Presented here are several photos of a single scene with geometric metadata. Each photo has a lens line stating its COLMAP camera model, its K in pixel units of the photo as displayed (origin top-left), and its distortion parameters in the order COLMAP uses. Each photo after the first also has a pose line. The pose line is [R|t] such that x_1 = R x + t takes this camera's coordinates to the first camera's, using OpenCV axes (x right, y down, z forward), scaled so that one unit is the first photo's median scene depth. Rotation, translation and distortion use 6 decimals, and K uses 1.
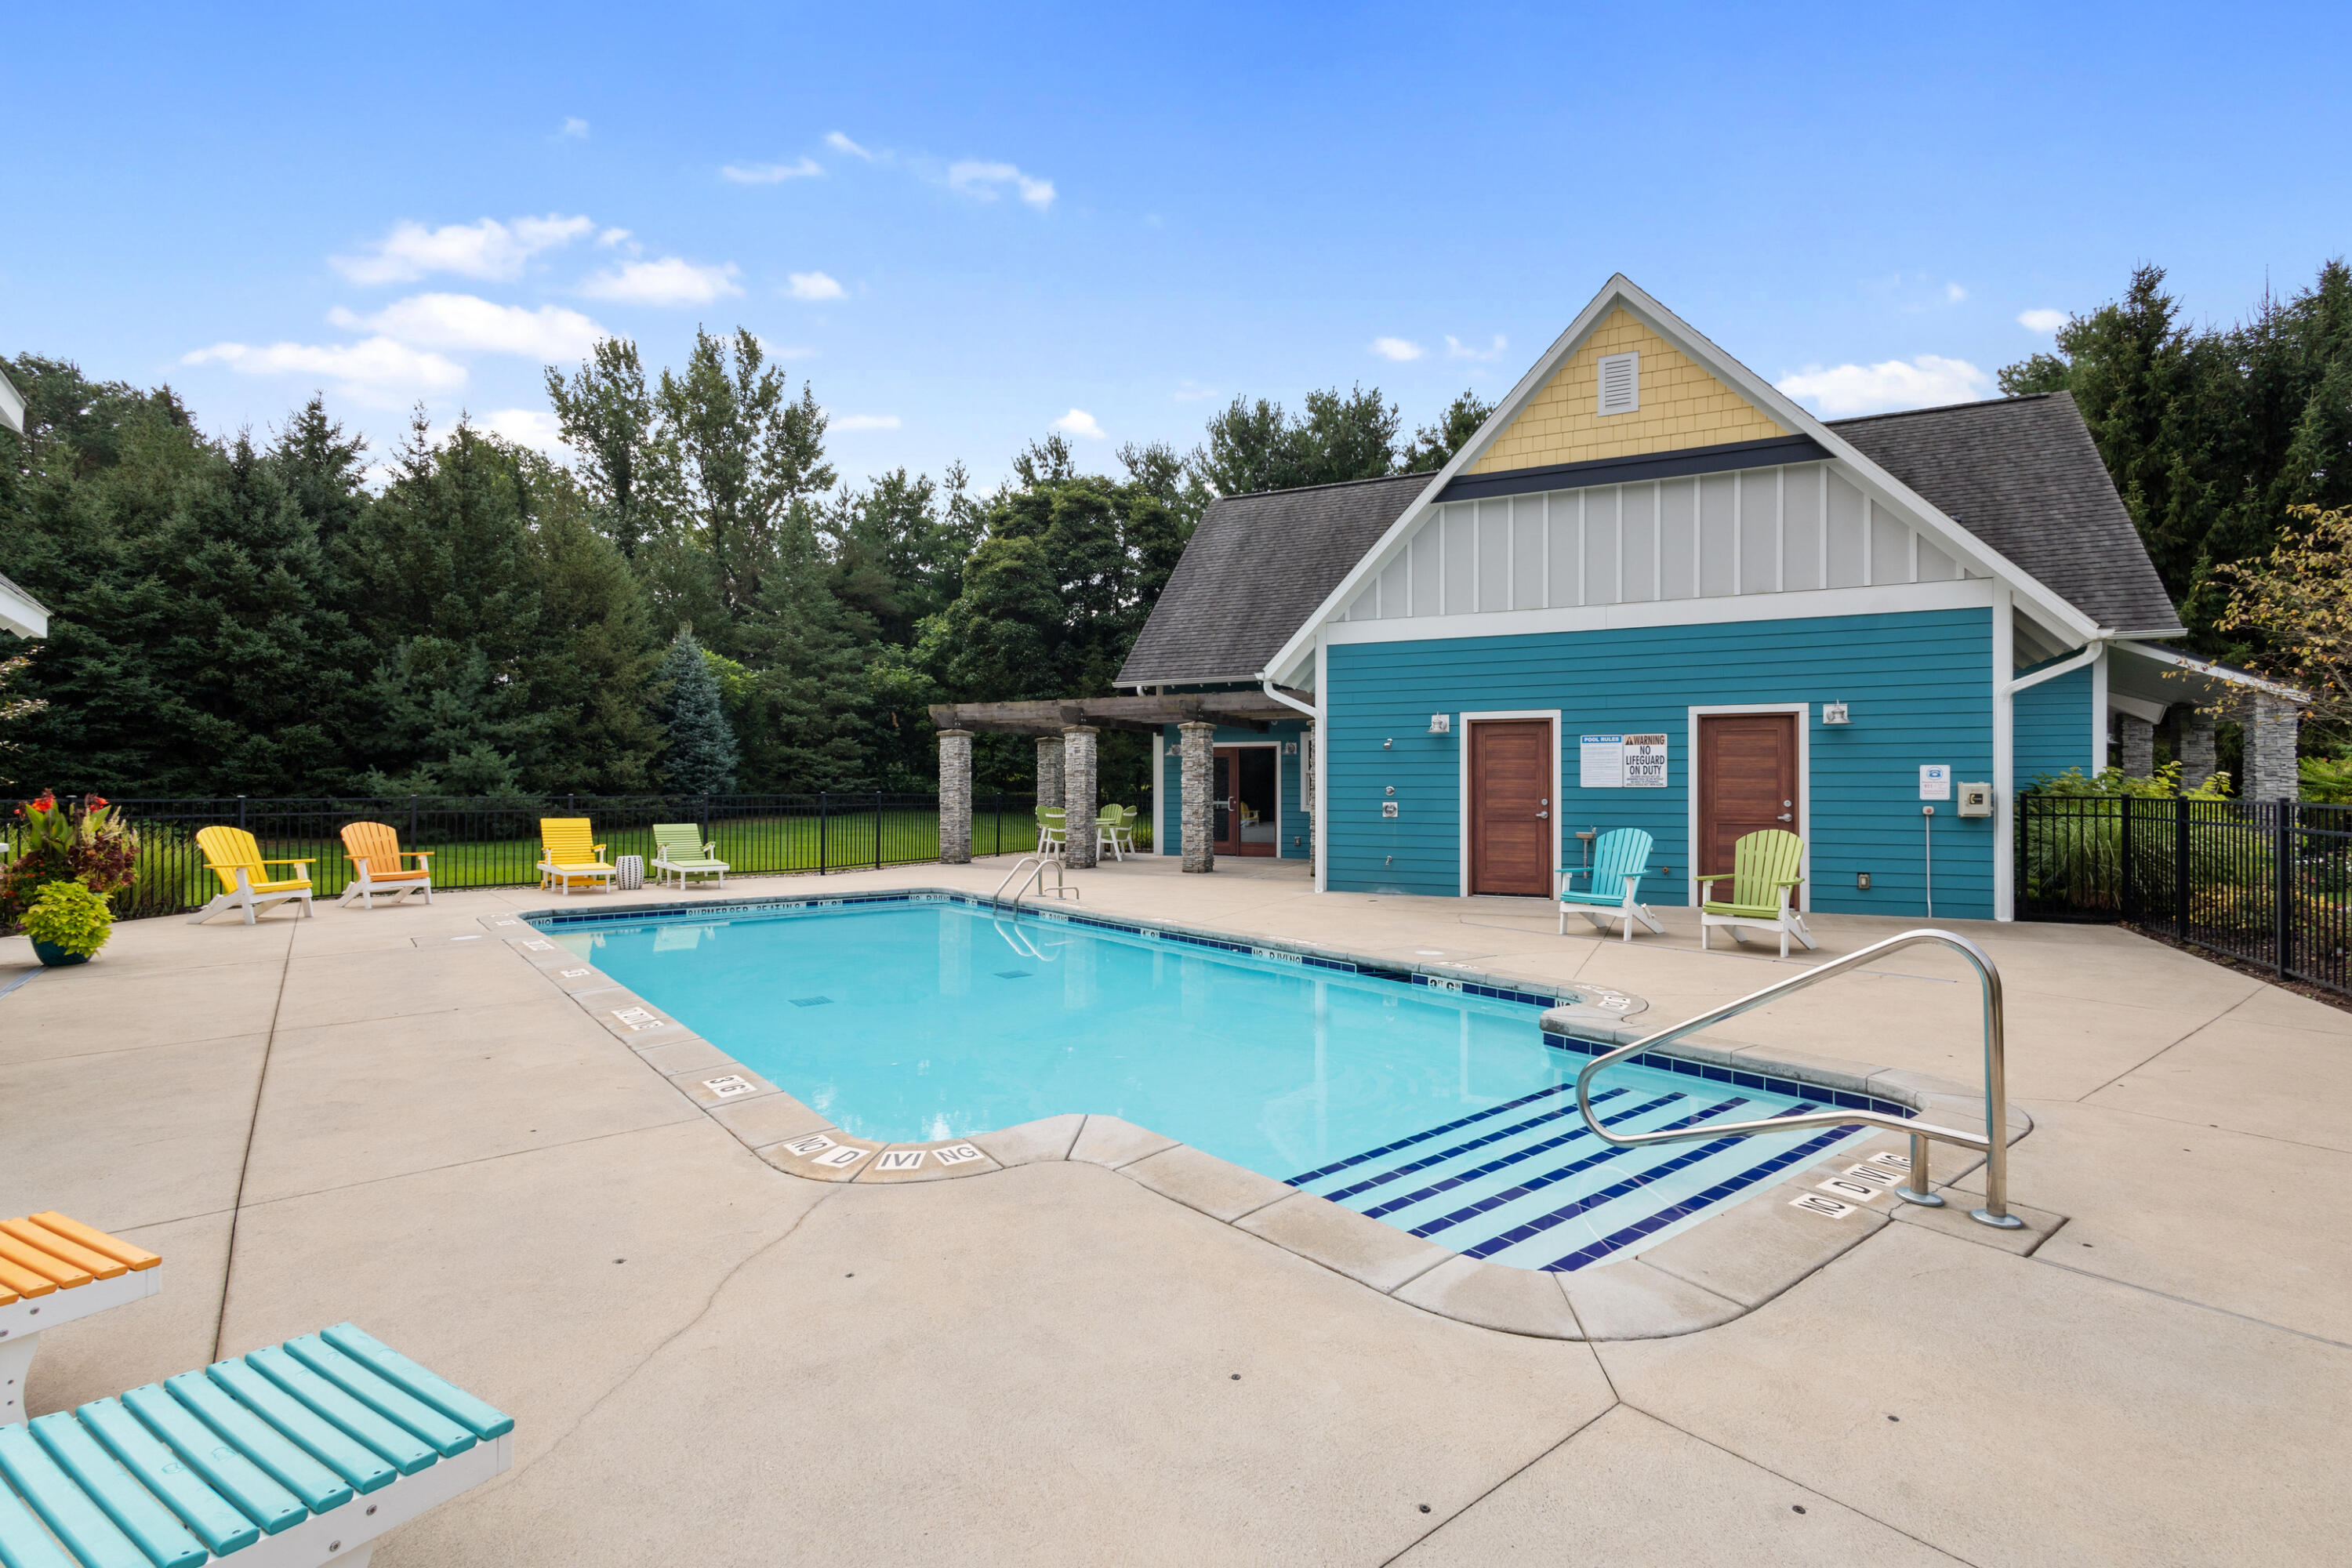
lens RADIAL K [[1079.3, 0, 1186.0], [0, 1079.3, 787.3], [0, 0, 1]] dist [0.005497, 0.000458]
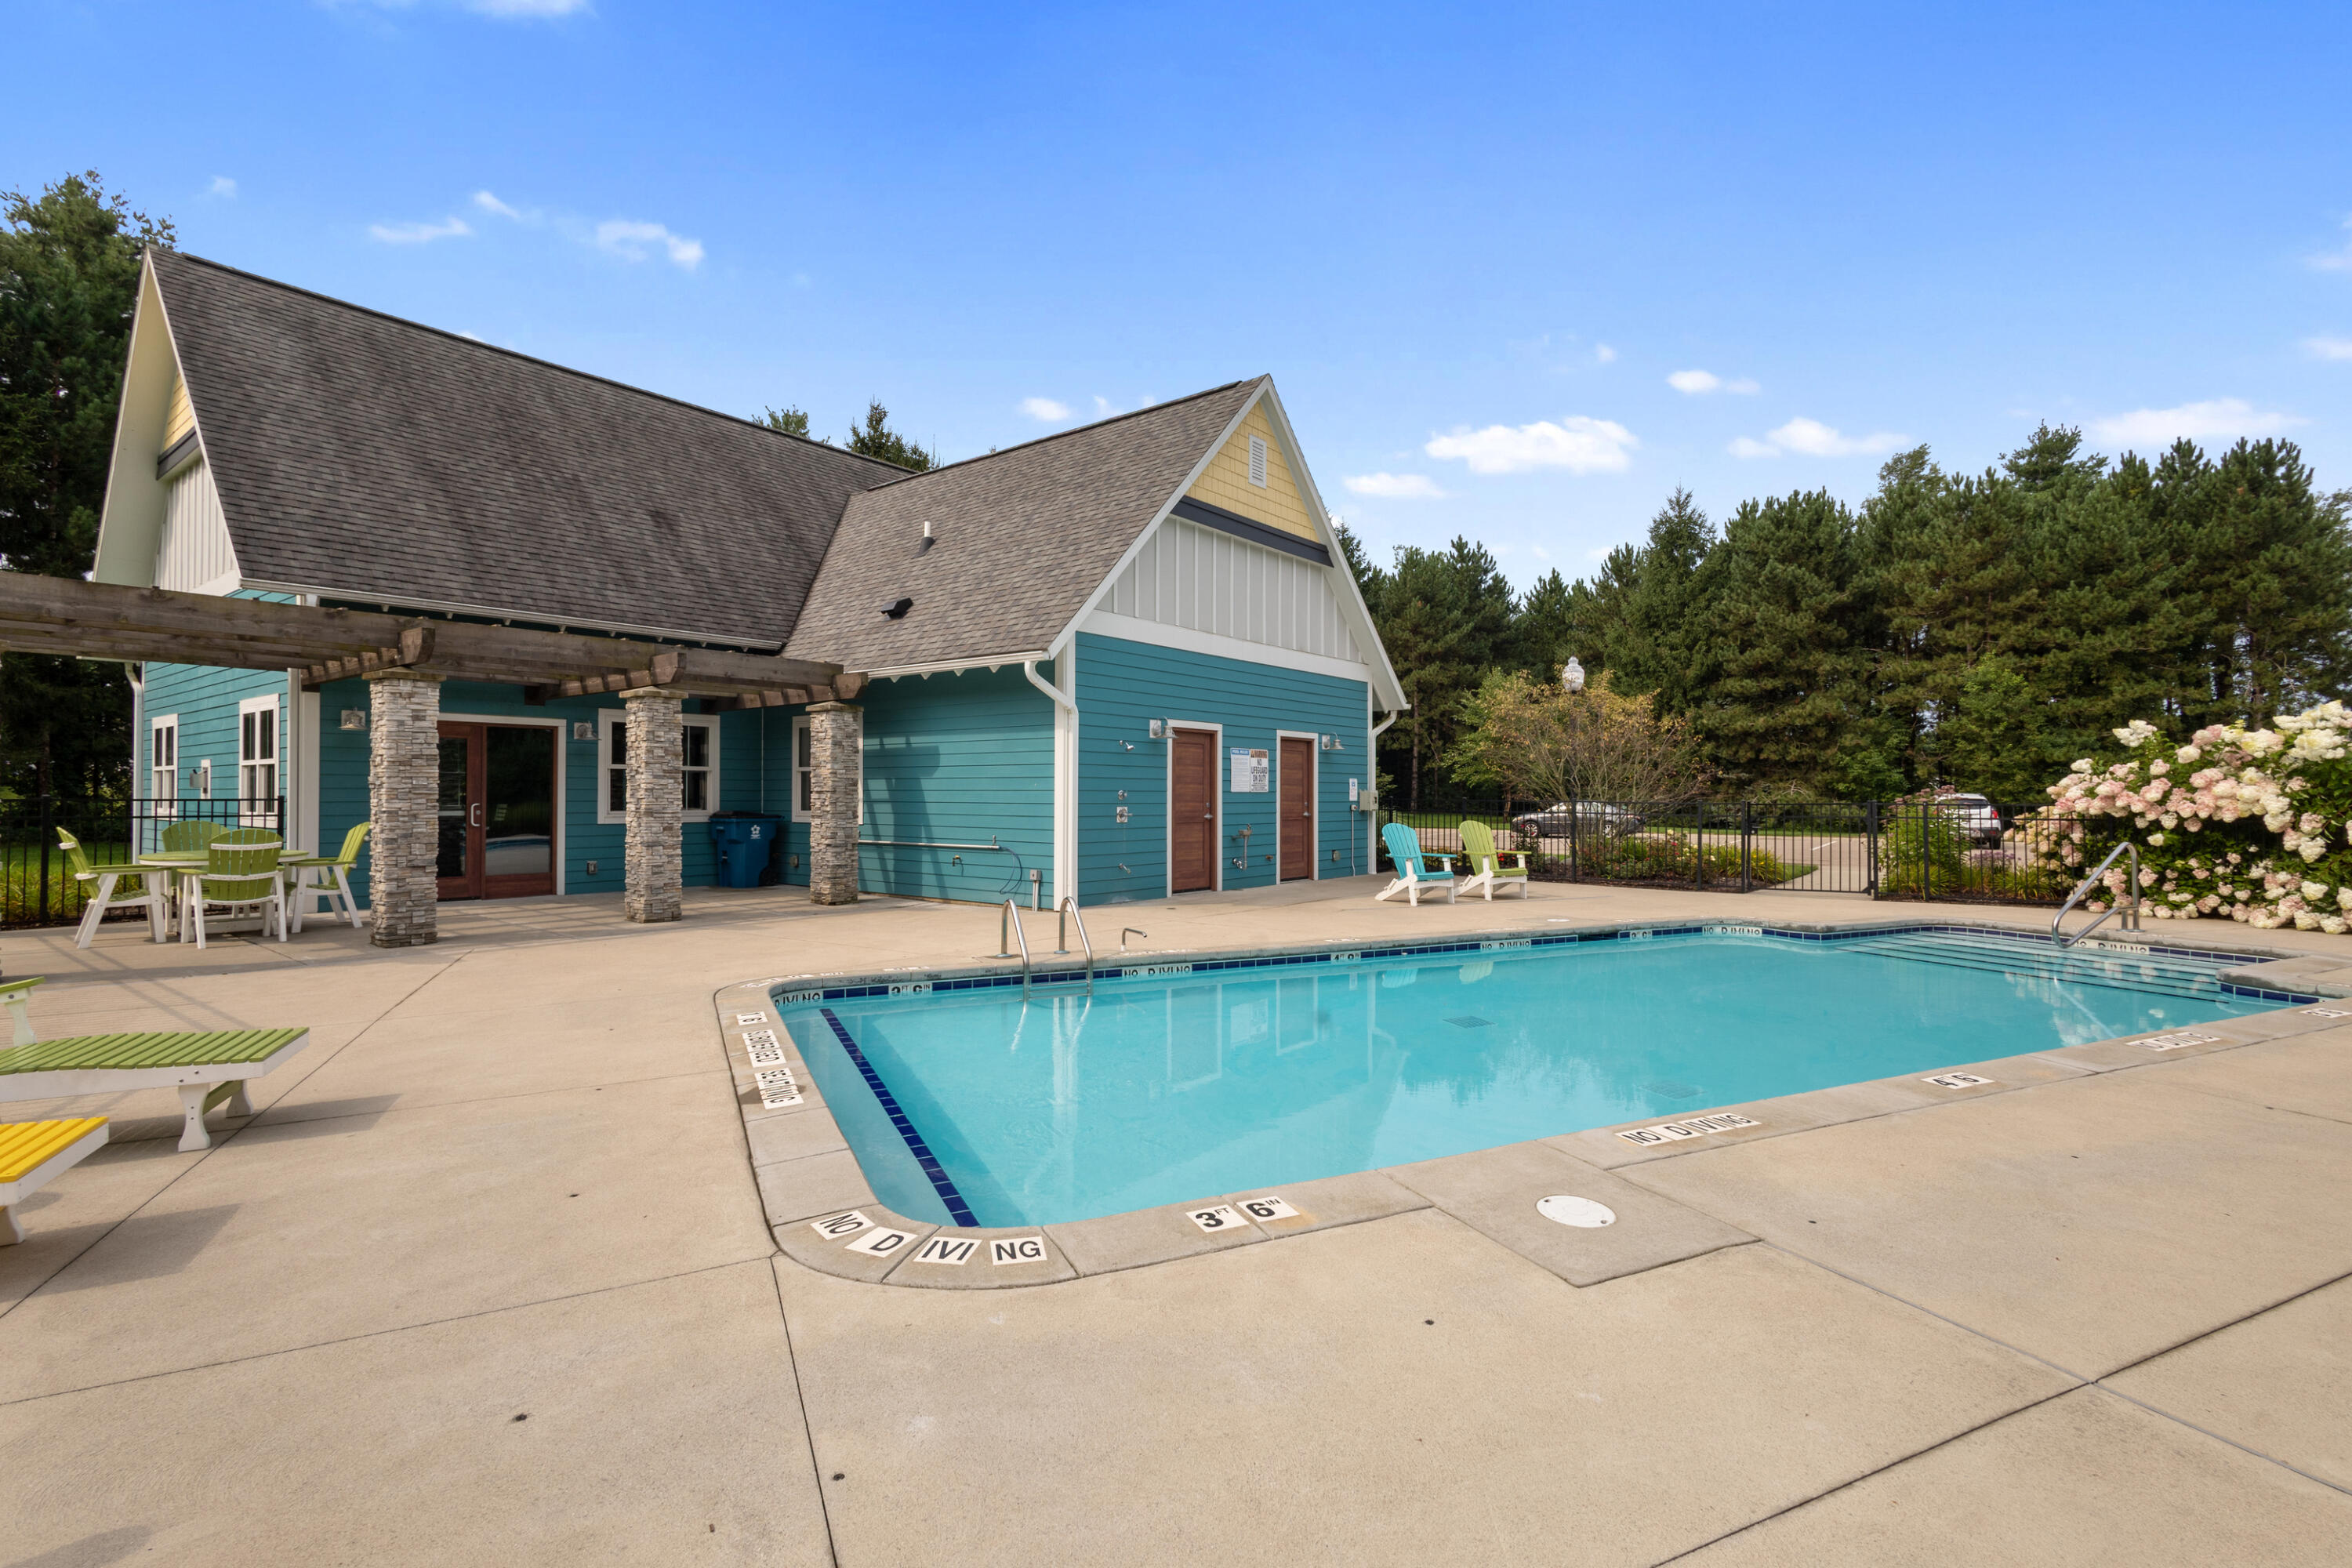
lens RADIAL K [[1079.3, 0, 1186.0], [0, 1079.3, 787.3], [0, 0, 1]] dist [0.005497, 0.000458]
pose [[0.220125, 0.007273, 0.975445, -0.786297], [-0.005055, 0.999967, -0.006315, 0.002486], [-0.975459, -0.003540, 0.220154, 0.792211]]
